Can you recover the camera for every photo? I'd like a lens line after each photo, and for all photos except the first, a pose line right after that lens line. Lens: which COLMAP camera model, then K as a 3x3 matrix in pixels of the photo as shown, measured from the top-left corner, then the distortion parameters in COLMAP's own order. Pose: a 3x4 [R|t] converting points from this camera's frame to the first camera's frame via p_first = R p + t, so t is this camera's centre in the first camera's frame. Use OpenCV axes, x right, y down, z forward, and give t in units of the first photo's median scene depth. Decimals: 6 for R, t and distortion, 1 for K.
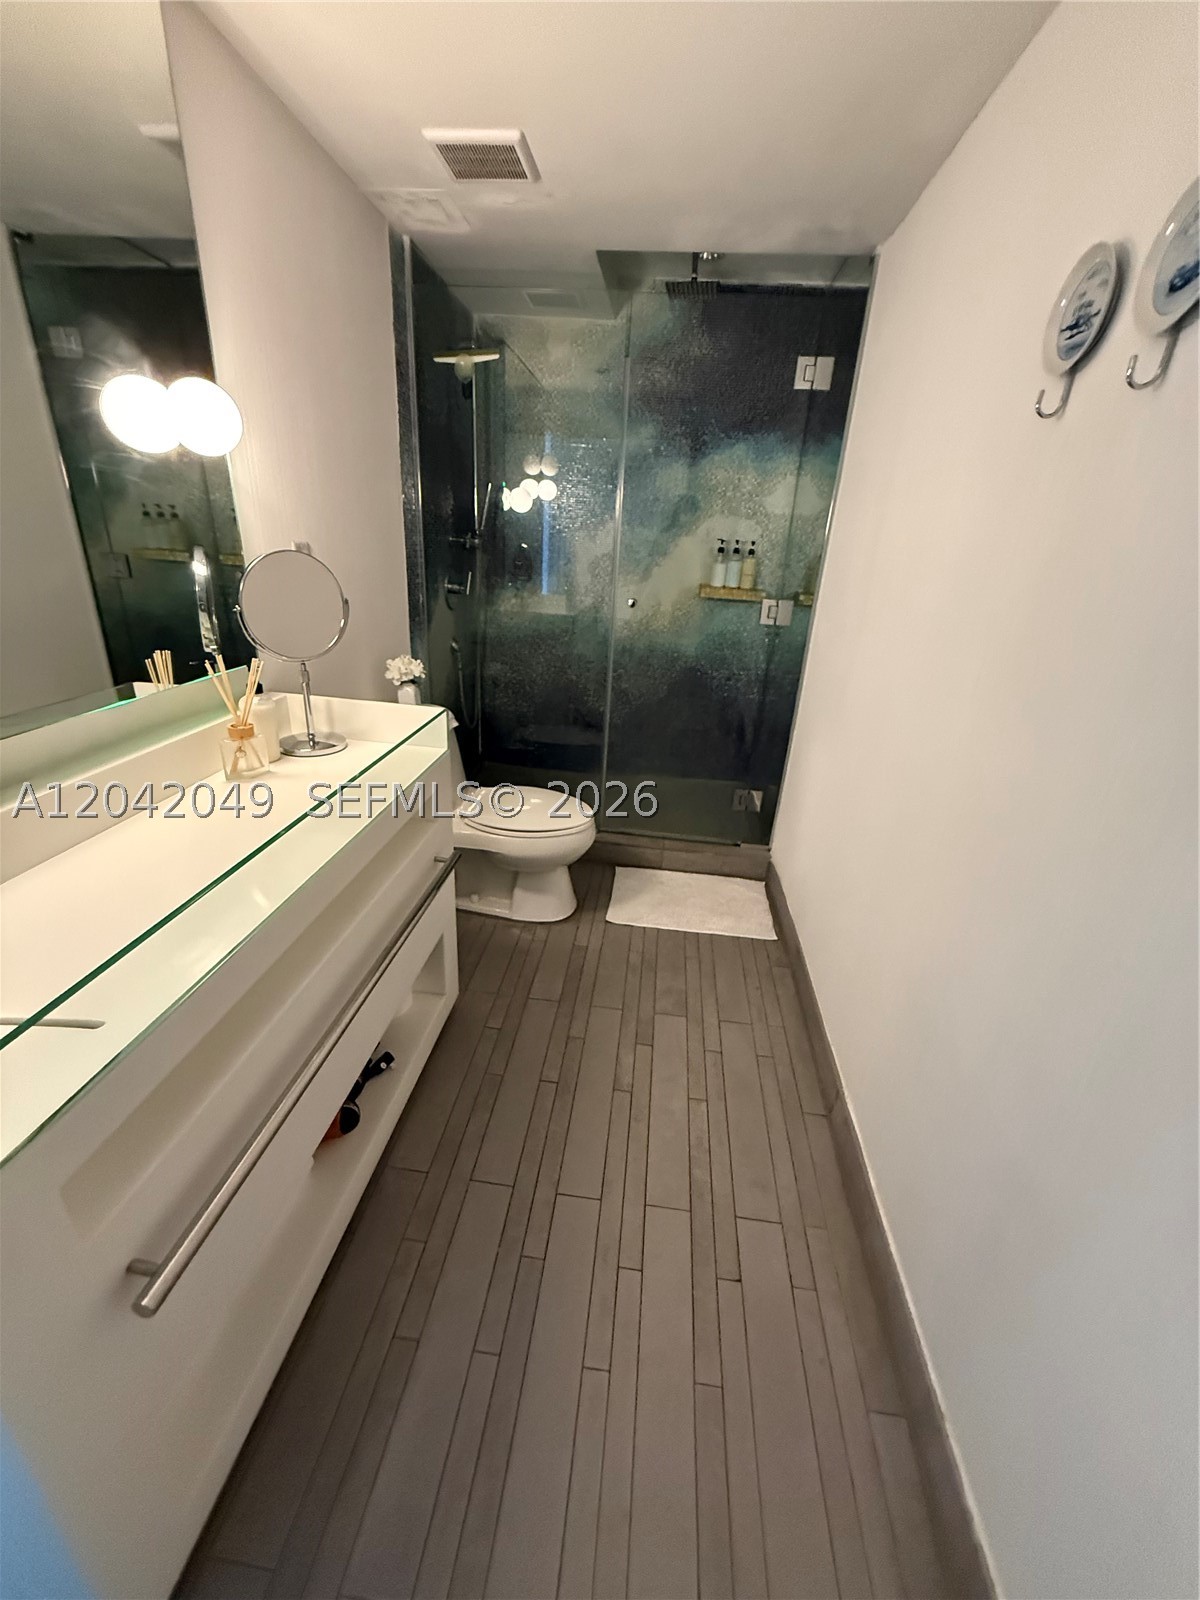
lens RADIAL K [[634.3, 0, 600.0], [0, 634.3, 800.0], [0, 0, 1]] dist [-0.001612, -0.000469]
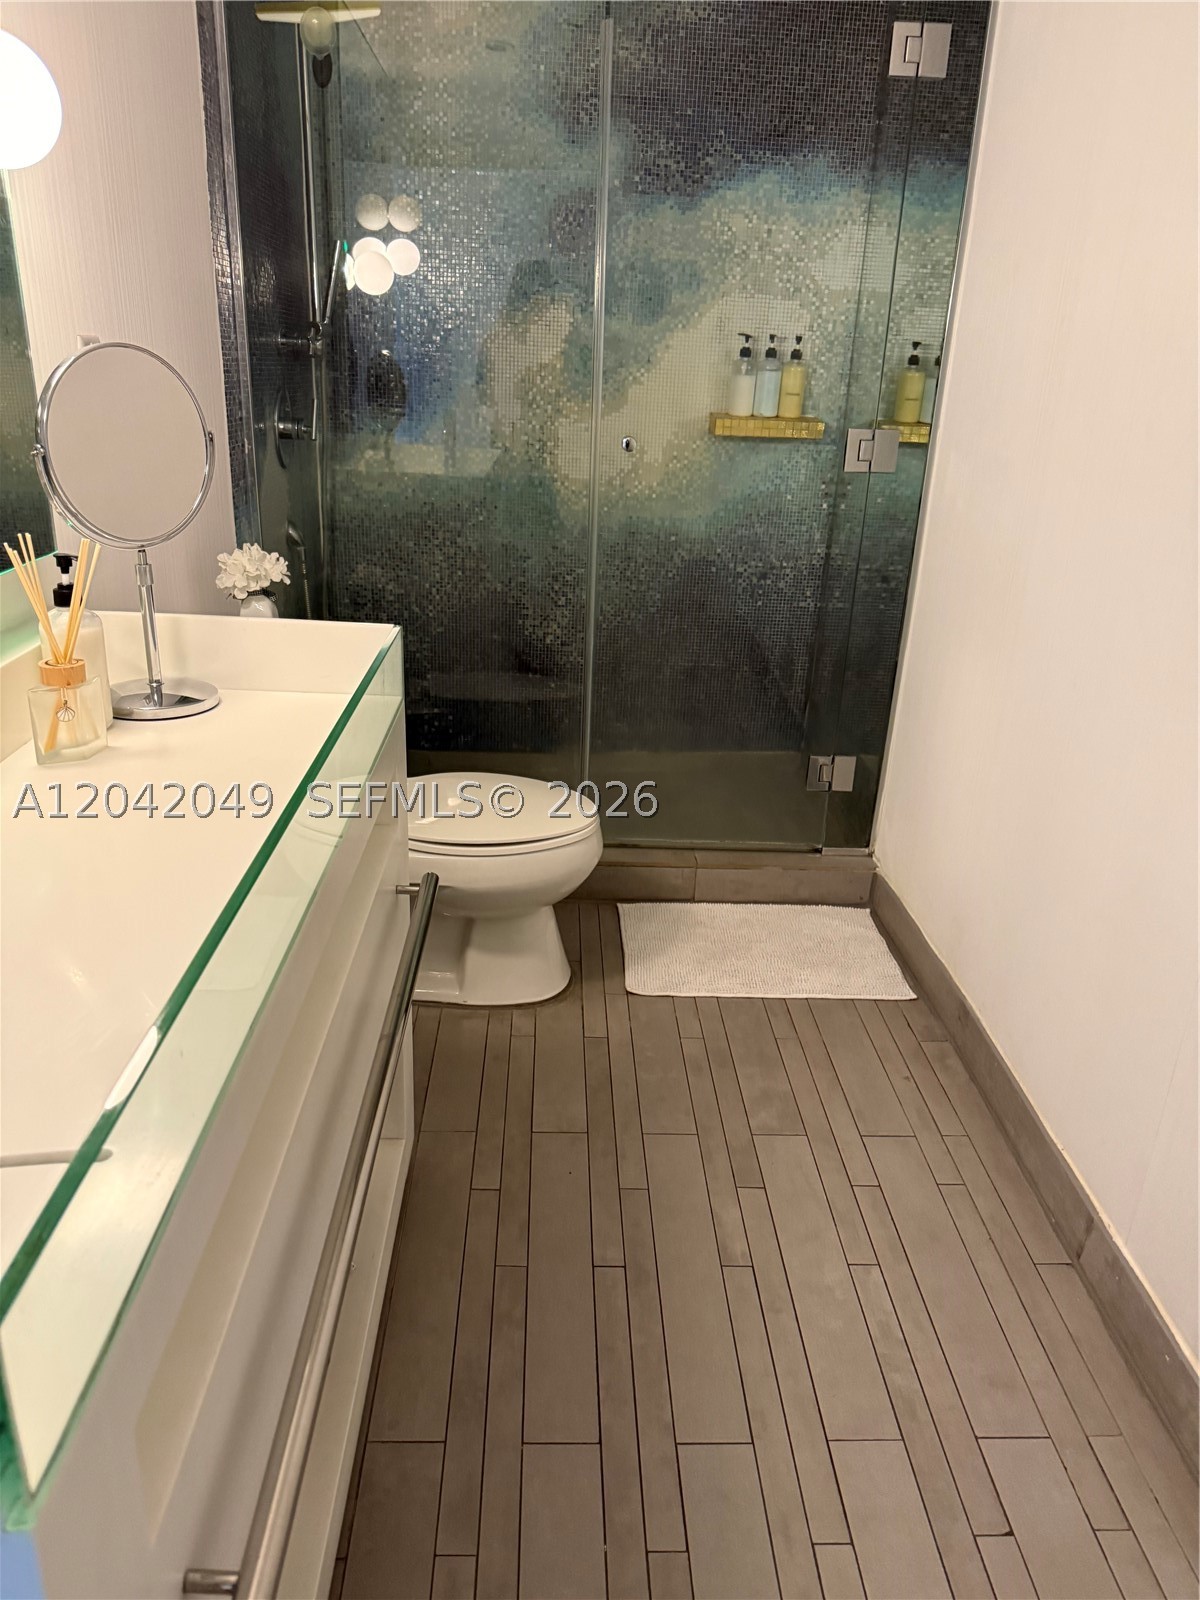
lens RADIAL K [[1128.6, 0, 600.0], [0, 1128.6, 800.0], [0, 0, 1]] dist [0.041366, -0.048889]
pose [[0.989028, -0.070050, 0.130067, -0.132093], [0.072125, 0.997331, -0.011308, 0.024591], [-0.128927, 0.020565, 0.991441, -0.017059]]
